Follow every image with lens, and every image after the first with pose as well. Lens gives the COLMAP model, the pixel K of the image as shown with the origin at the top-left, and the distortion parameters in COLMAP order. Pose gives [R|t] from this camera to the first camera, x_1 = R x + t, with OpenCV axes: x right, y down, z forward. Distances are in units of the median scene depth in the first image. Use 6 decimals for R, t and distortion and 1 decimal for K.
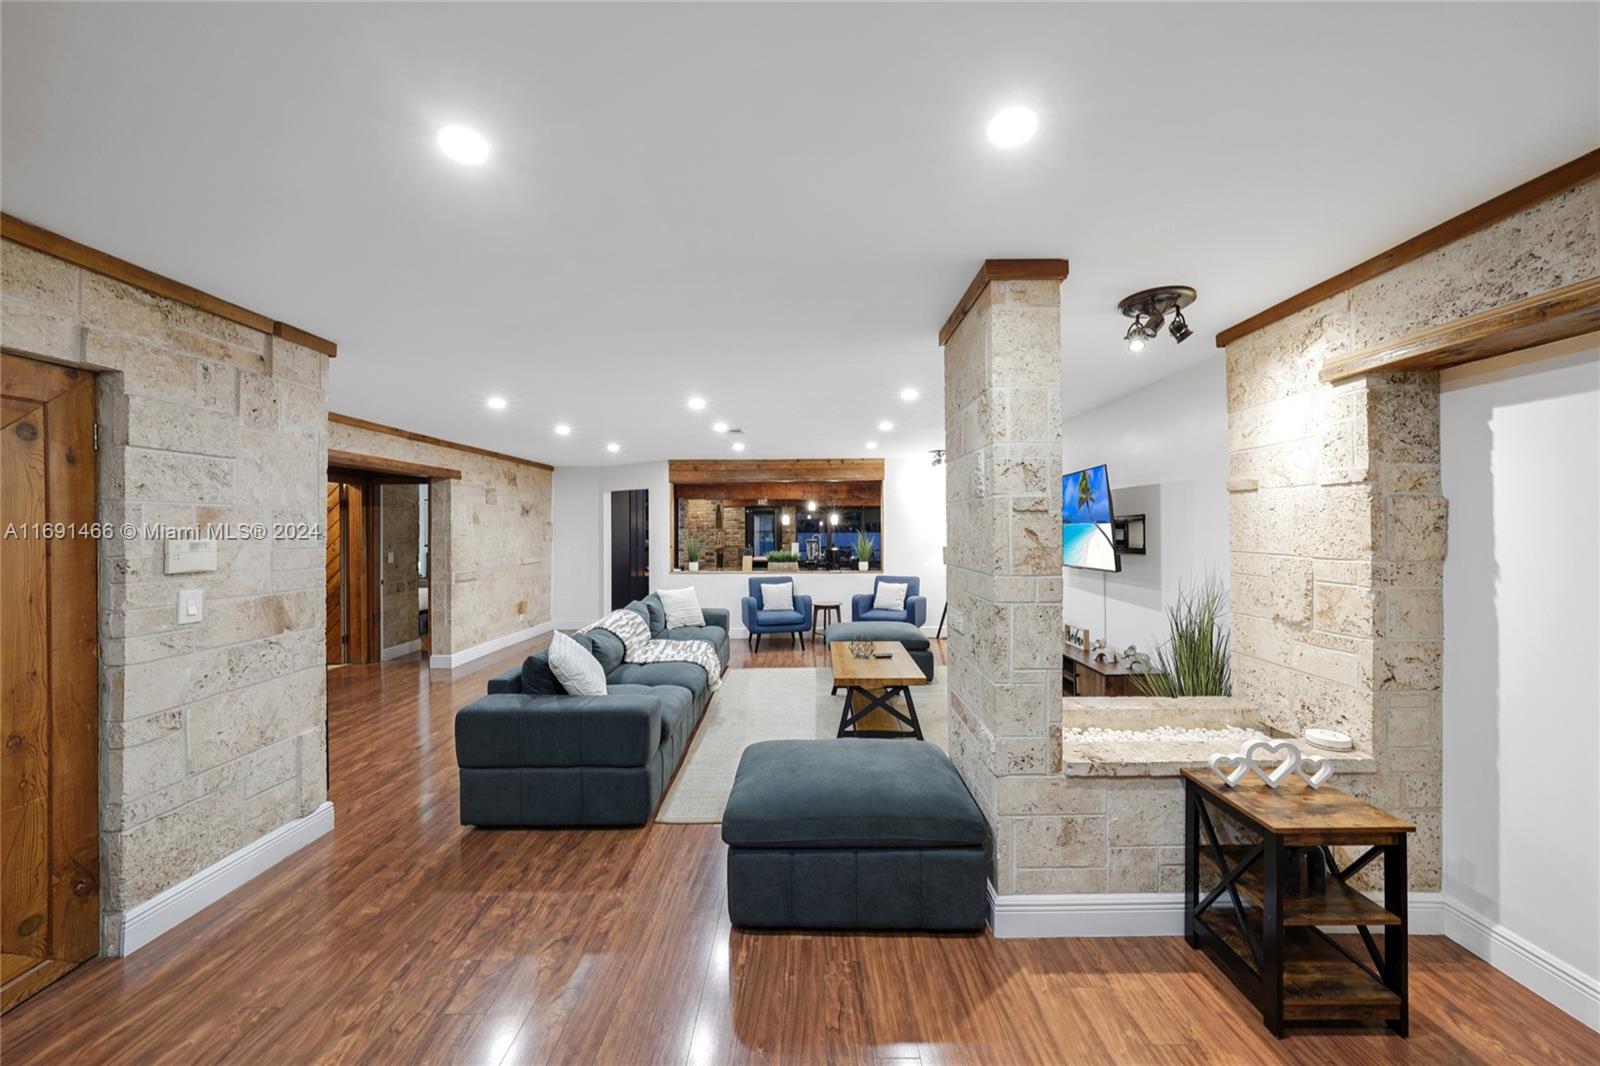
lens RADIAL K [[561.8, 0, 799.2], [0, 561.8, 531.5], [0, 0, 1]] dist [-0.002877, 0.001428]
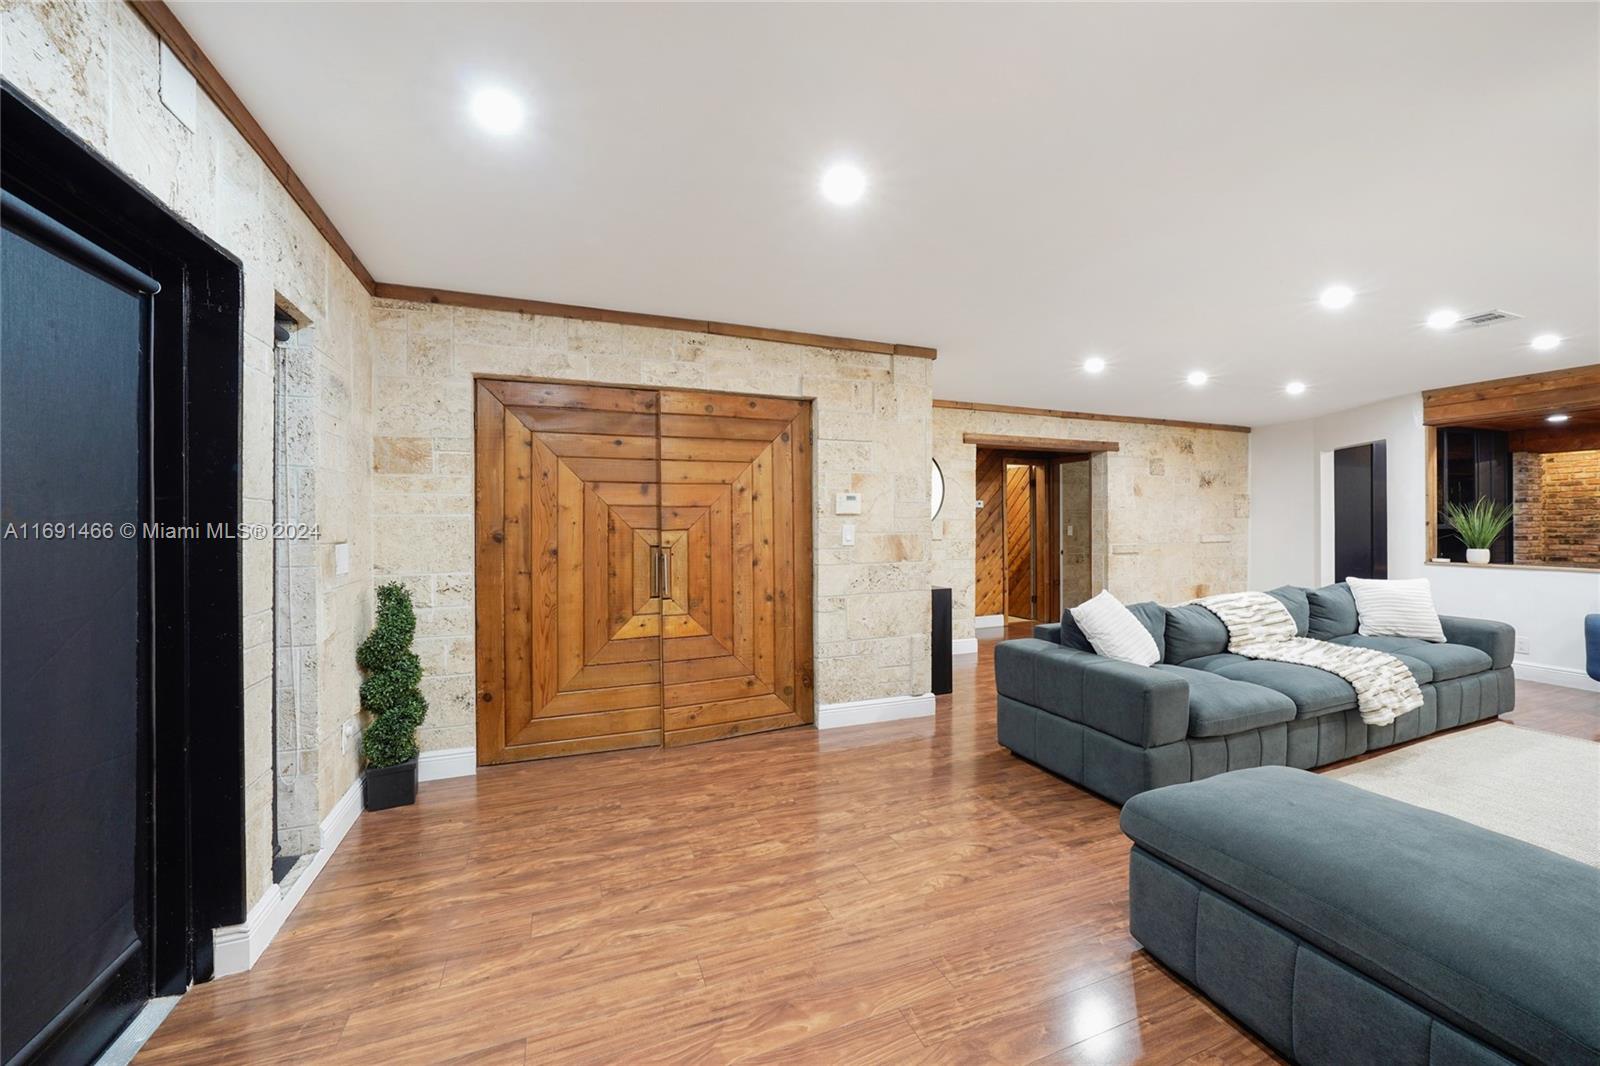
lens RADIAL K [[595.9, 0, 796.8], [0, 595.9, 529.4], [0, 0, 1]] dist [-0.007840, 0.001101]
pose [[0.376475, 0.013861, -0.926323, 0.391887], [-0.002893, 0.999901, 0.013786, 0.080404], [0.926422, -0.002510, 0.376478, 0.184081]]
